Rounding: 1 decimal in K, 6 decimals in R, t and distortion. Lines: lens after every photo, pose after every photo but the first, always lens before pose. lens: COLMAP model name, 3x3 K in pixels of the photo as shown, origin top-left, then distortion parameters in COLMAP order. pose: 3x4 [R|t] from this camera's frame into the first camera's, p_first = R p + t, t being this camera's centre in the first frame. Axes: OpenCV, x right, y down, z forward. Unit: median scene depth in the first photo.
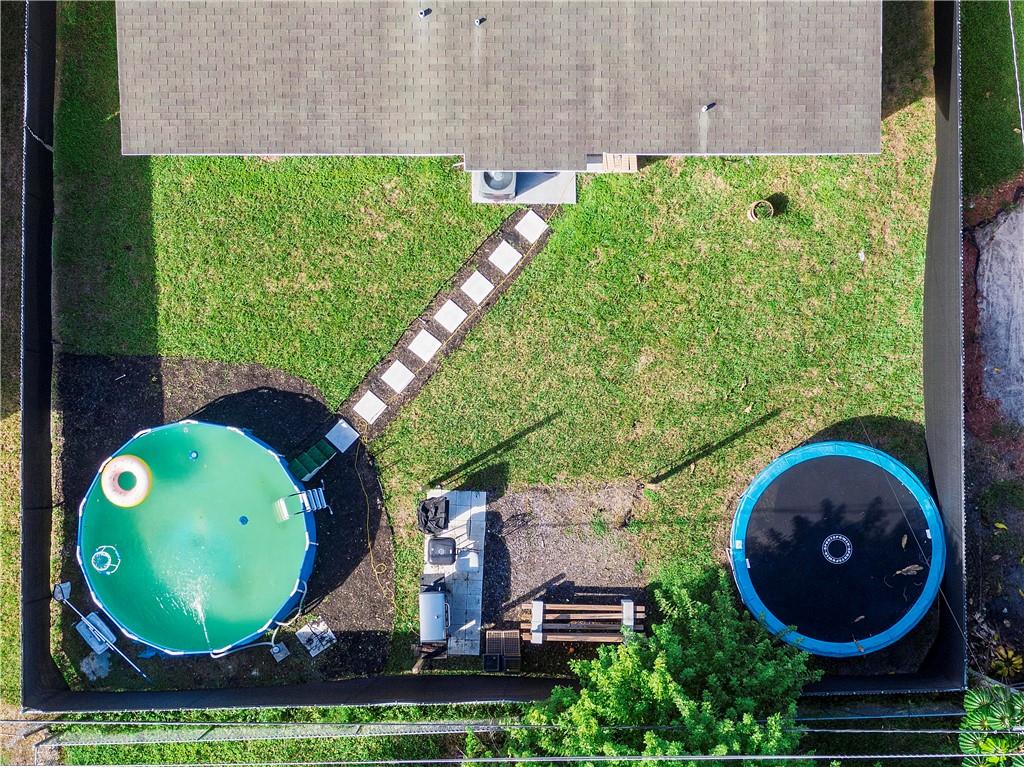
lens RADIAL K [[1441.7, 0, 512.0], [0, 1441.7, 383.5], [0, 0, 1]] dist [0.027679, -0.151753]
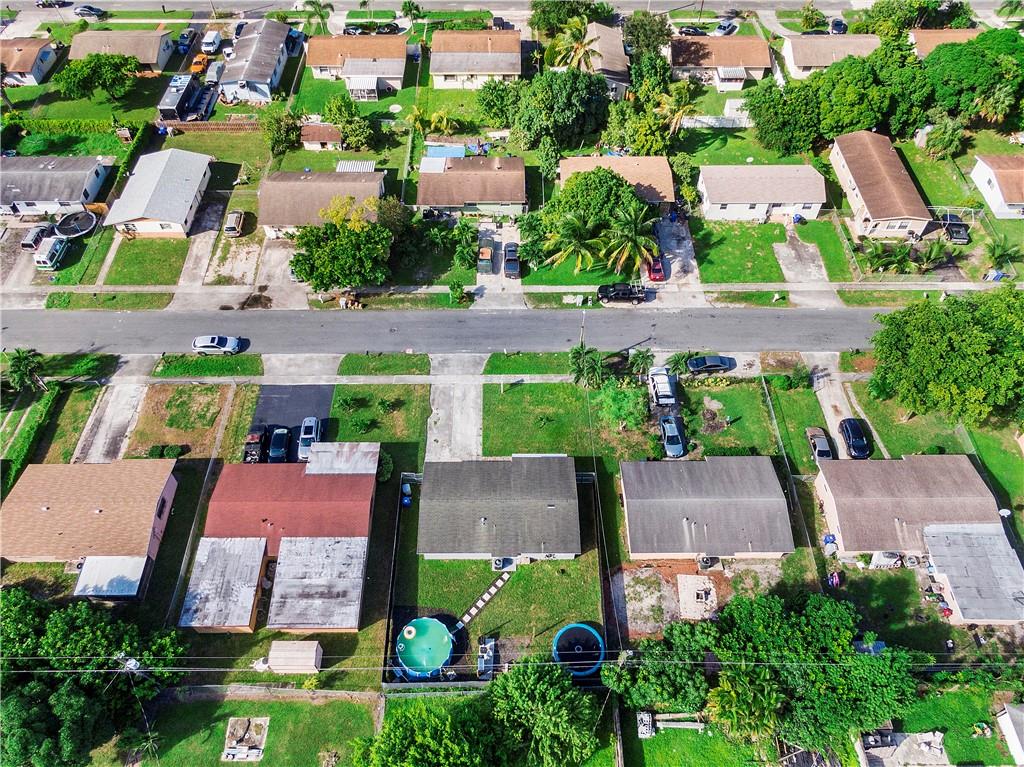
lens RADIAL K [[733.4, 0, 513.5], [0, 733.4, 377.1], [0, 0, 1]] dist [0.076030, -0.144427]
pose [[0.999966, 0.005174, 0.006367, 0.019304], [-0.000638, 0.822723, -0.568442, 0.659768], [-0.008180, 0.568419, 0.822699, -1.162660]]
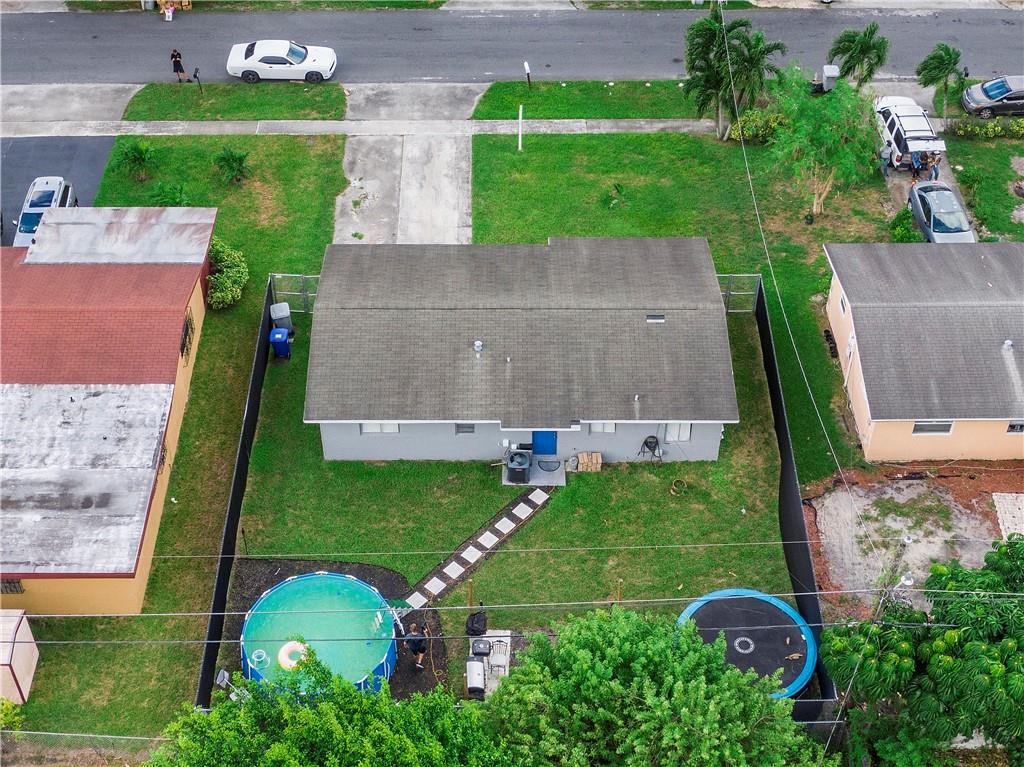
lens RADIAL K [[1441.7, 0, 512.0], [0, 1441.7, 383.5], [0, 0, 1]] dist [0.027679, -0.151753]
pose [[0.999958, 0.006703, 0.006275, -0.027897], [-0.000658, 0.733993, -0.679157, 0.908820], [-0.009158, 0.679124, 0.733966, -0.281511]]
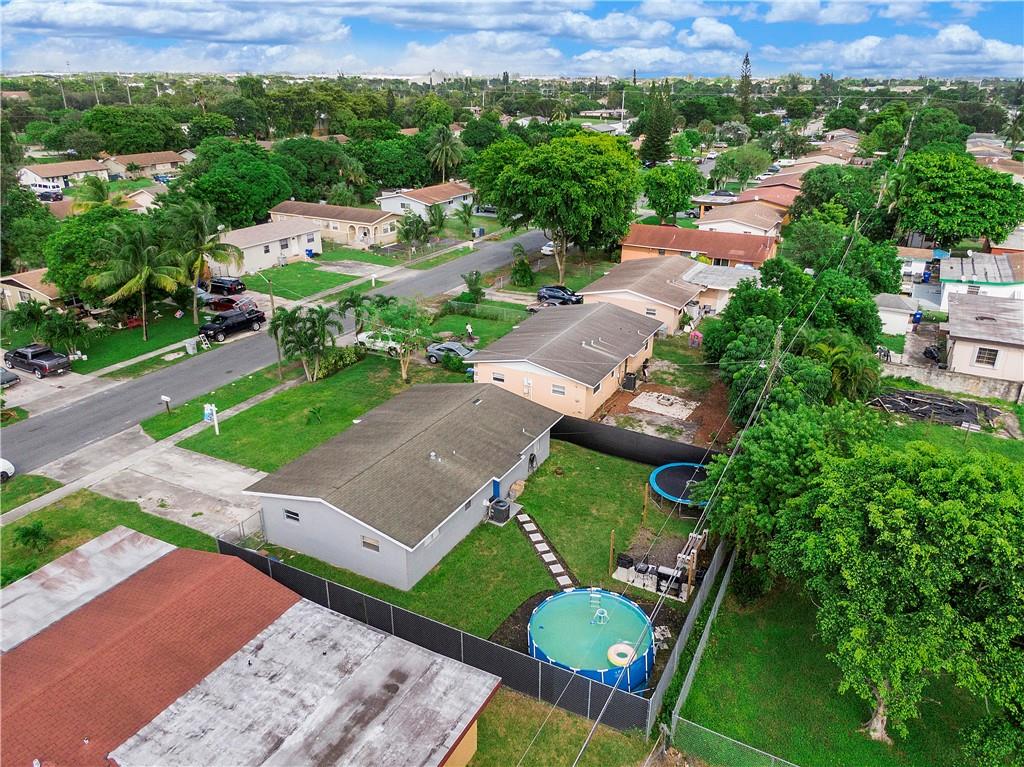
lens RADIAL K [[733.4, 0, 513.5], [0, 733.4, 377.1], [0, 0, 1]] dist [0.076030, -0.144427]
pose [[0.478499, -0.323976, 0.816136, -0.915211], [0.875795, 0.243206, -0.416934, 0.328359], [-0.063412, 0.914270, 0.400111, 0.306822]]
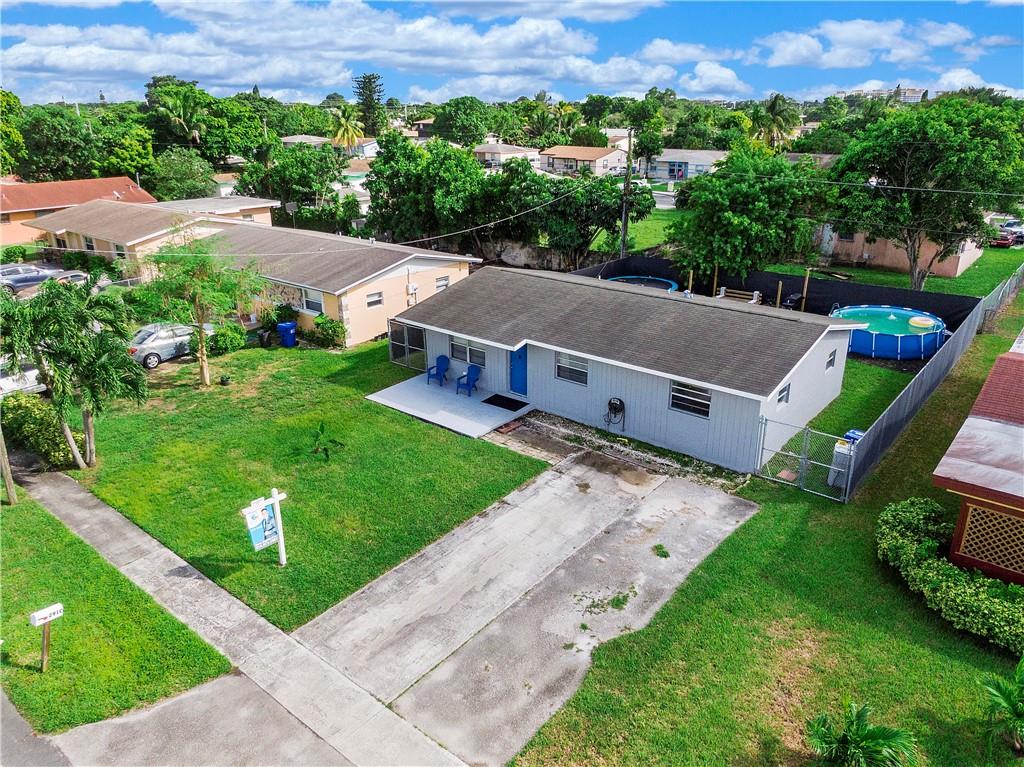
lens RADIAL K [[733.4, 0, 513.5], [0, 733.4, 377.1], [0, 0, 1]] dist [0.076030, -0.144427]
pose [[-0.765744, -0.212958, 0.606865, -0.476759], [0.642264, -0.203830, 0.738884, -1.097681], [-0.033654, 0.955564, 0.292857, 0.735158]]
